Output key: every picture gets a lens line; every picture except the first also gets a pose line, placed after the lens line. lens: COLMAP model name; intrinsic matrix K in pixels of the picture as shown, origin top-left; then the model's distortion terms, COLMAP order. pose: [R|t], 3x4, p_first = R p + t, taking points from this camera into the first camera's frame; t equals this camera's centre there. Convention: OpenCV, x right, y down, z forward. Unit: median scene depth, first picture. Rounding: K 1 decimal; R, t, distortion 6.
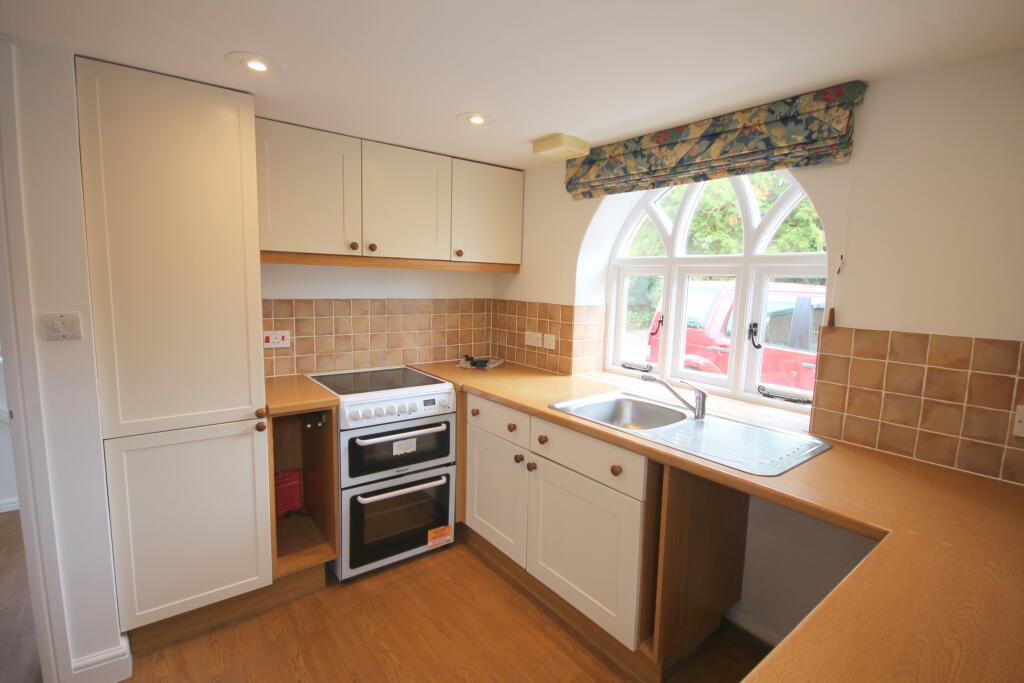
lens RADIAL K [[478.7, 0, 515.2], [0, 478.7, 342.7], [0, 0, 1]] dist [-0.001351, -0.000138]
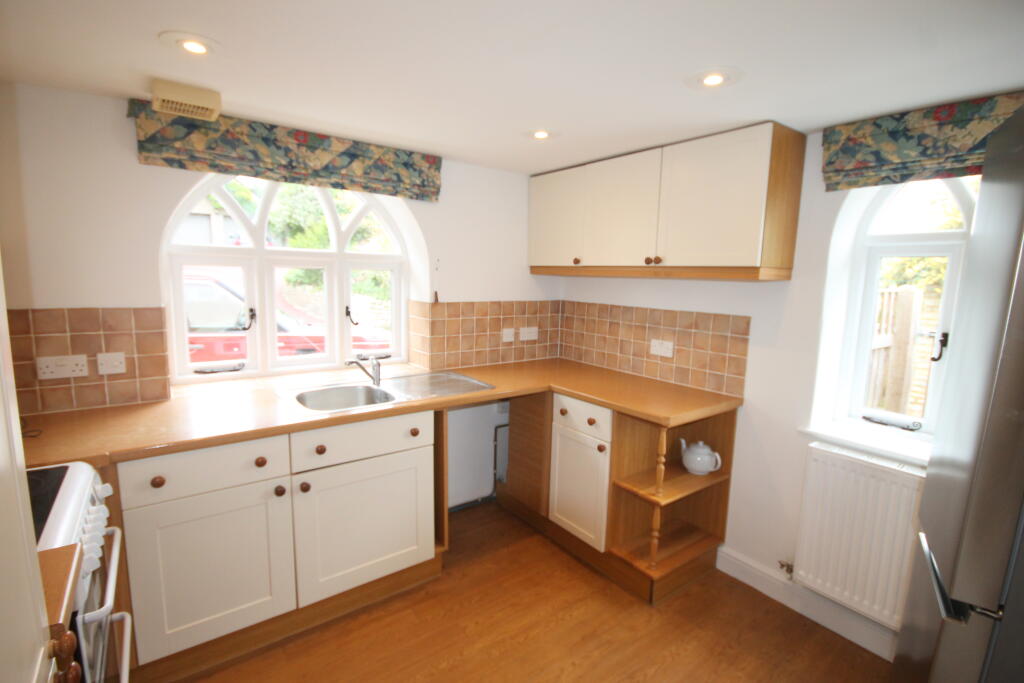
lens RADIAL K [[478.7, 0, 515.3], [0, 478.7, 343.8], [0, 0, 1]] dist [-0.001351, -0.000138]
pose [[0.026290, -0.168562, 0.985340, -0.814477], [0.105151, 0.980679, 0.164959, -0.114238], [-0.994109, 0.099273, 0.043507, 0.556827]]
